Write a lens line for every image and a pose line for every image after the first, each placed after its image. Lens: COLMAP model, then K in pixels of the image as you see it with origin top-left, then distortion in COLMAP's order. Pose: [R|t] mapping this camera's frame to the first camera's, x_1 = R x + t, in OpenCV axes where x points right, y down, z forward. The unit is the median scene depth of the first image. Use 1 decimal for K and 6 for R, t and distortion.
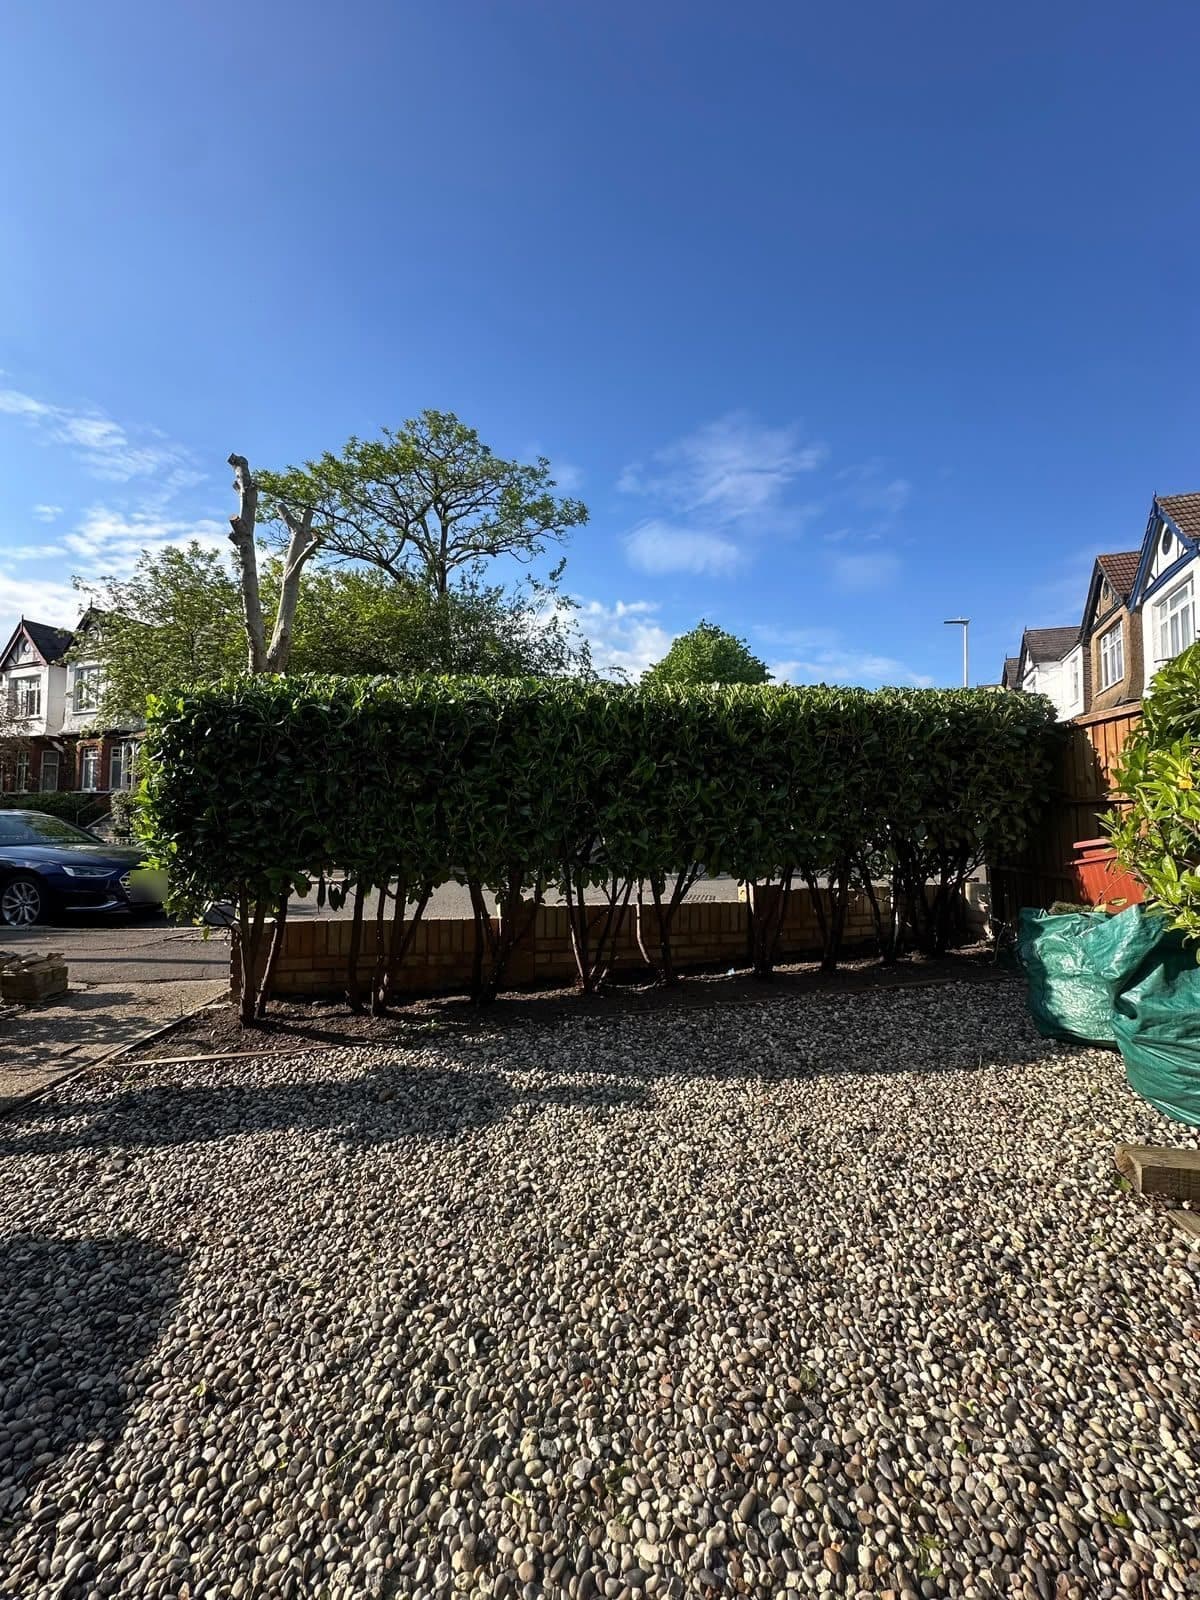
lens RADIAL K [[633.3, 0, 600.0], [0, 633.3, 800.0], [0, 0, 1]] dist [0.000166, 0.000099]
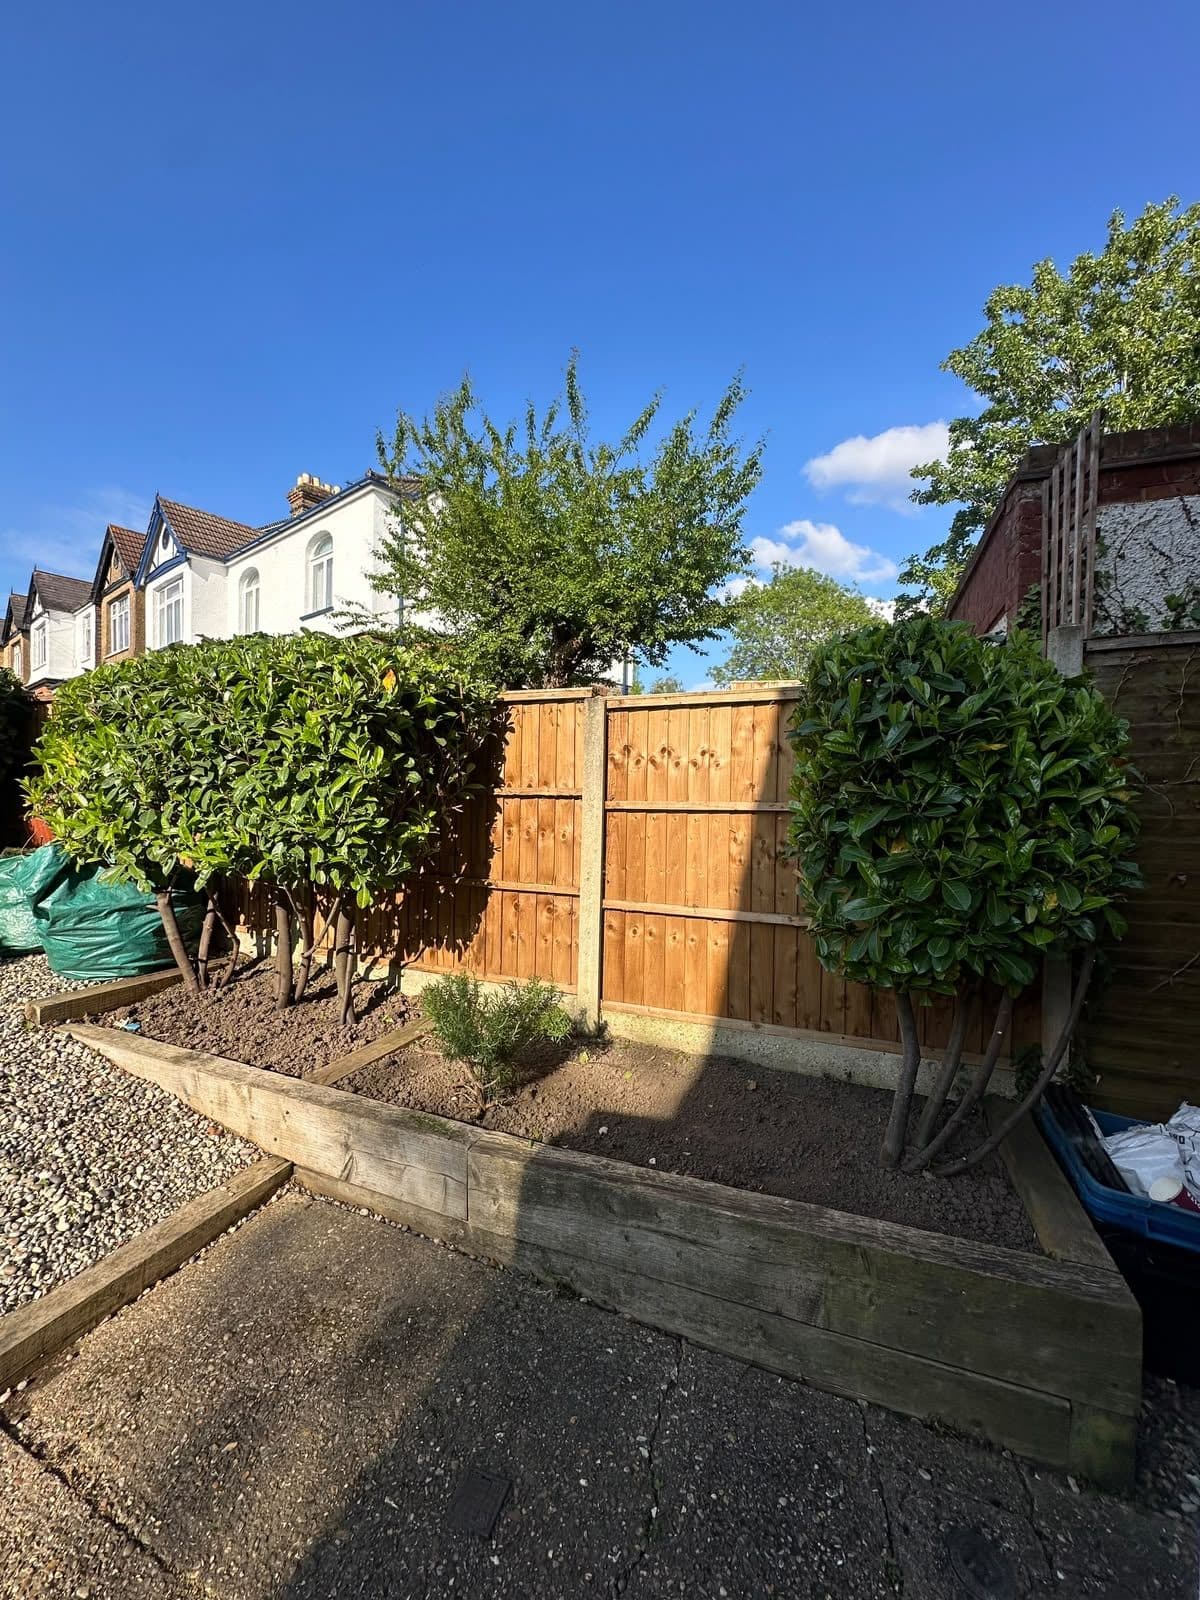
lens RADIAL K [[633.3, 0, 600.0], [0, 633.3, 800.0], [0, 0, 1]] dist [0.000166, 0.000099]
pose [[0.254150, -0.017737, 0.967002, -0.040893], [-0.053606, 0.998037, 0.032395, -0.007562], [-0.965678, -0.060071, 0.252700, -0.098829]]
